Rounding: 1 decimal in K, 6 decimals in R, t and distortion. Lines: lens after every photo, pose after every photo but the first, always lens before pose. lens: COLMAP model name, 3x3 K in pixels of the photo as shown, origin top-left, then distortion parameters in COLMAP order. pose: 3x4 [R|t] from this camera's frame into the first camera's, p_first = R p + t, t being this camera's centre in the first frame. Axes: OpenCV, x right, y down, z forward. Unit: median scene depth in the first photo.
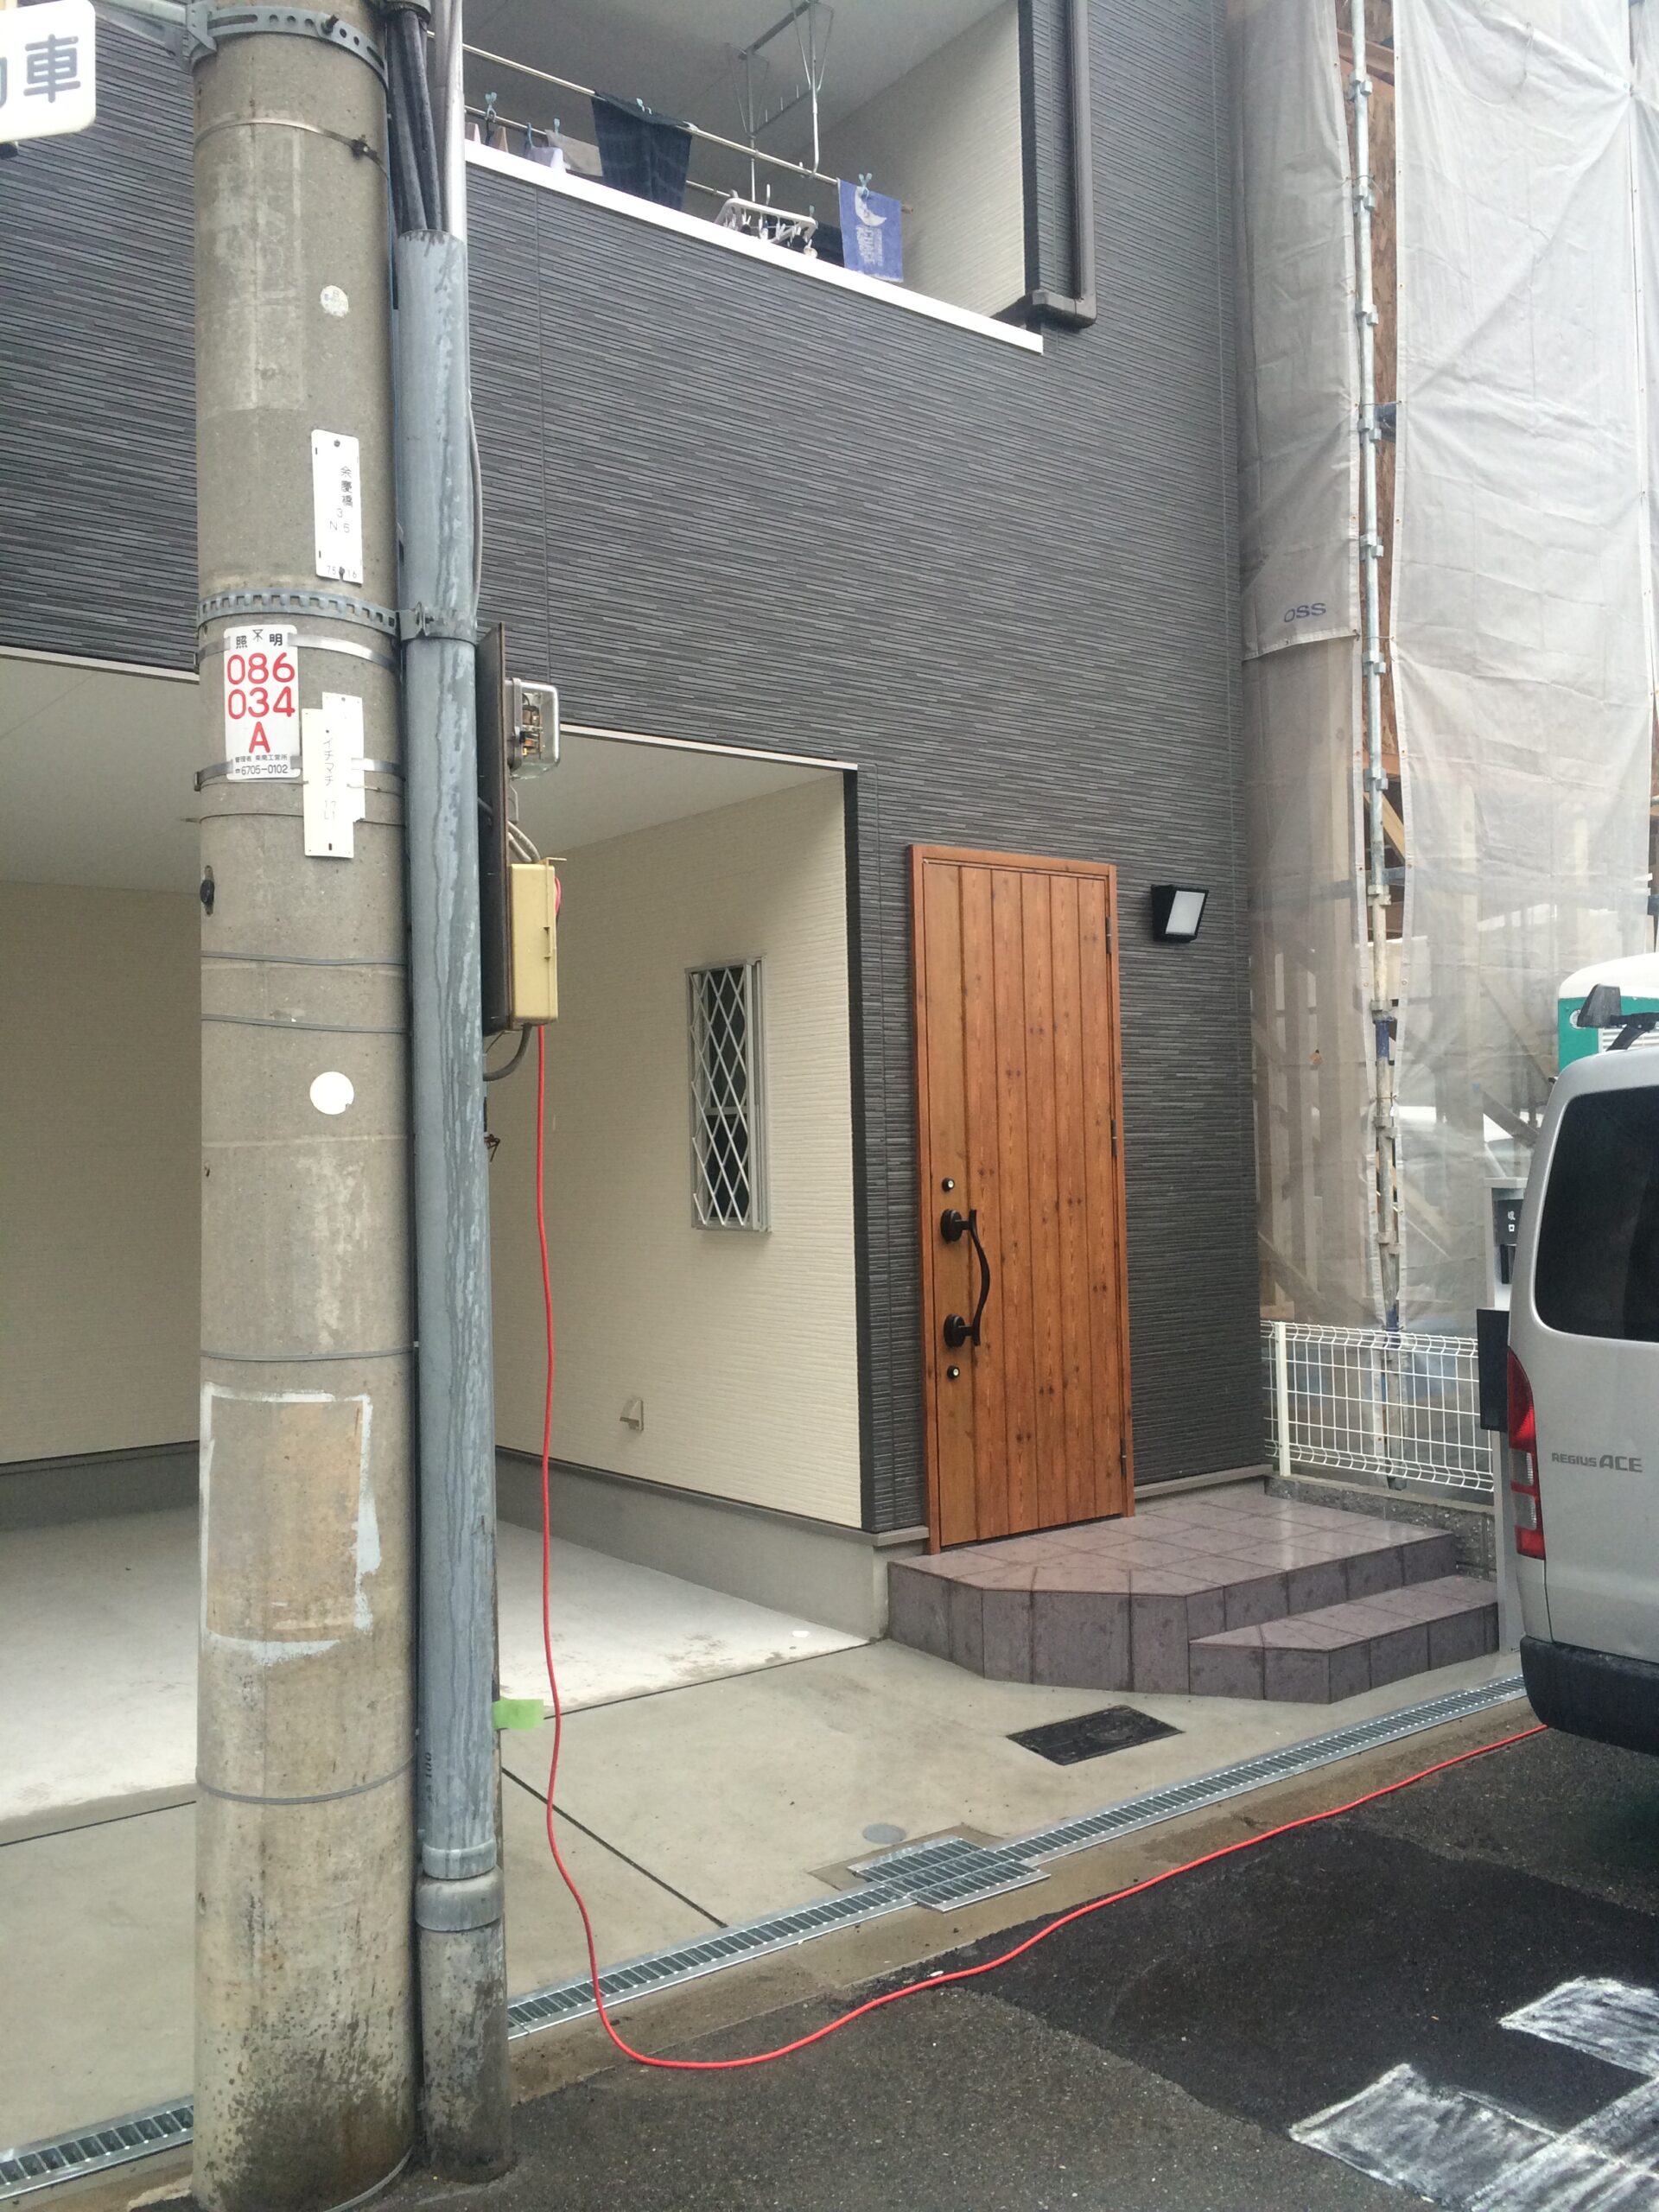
lens RADIAL K [[1869.1, 0, 829.5], [0, 1869.1, 1106.0], [0, 0, 1]] dist [0.077229, -0.105262]
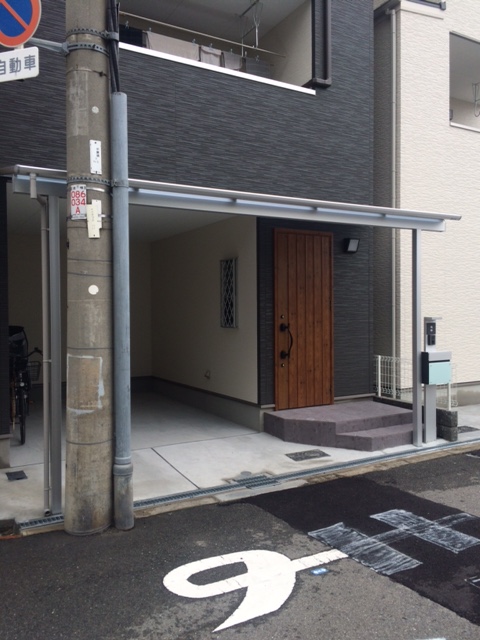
lens RADIAL K [[540.8, 0, 240.0], [0, 540.8, 320.0], [0, 0, 1]] dist [0.077229, -0.105262]
pose [[0.991108, 0.017555, -0.131898, 0.246839], [-0.012188, 0.999069, 0.041390, 0.007033], [0.132502, -0.039415, 0.990399, -0.234949]]
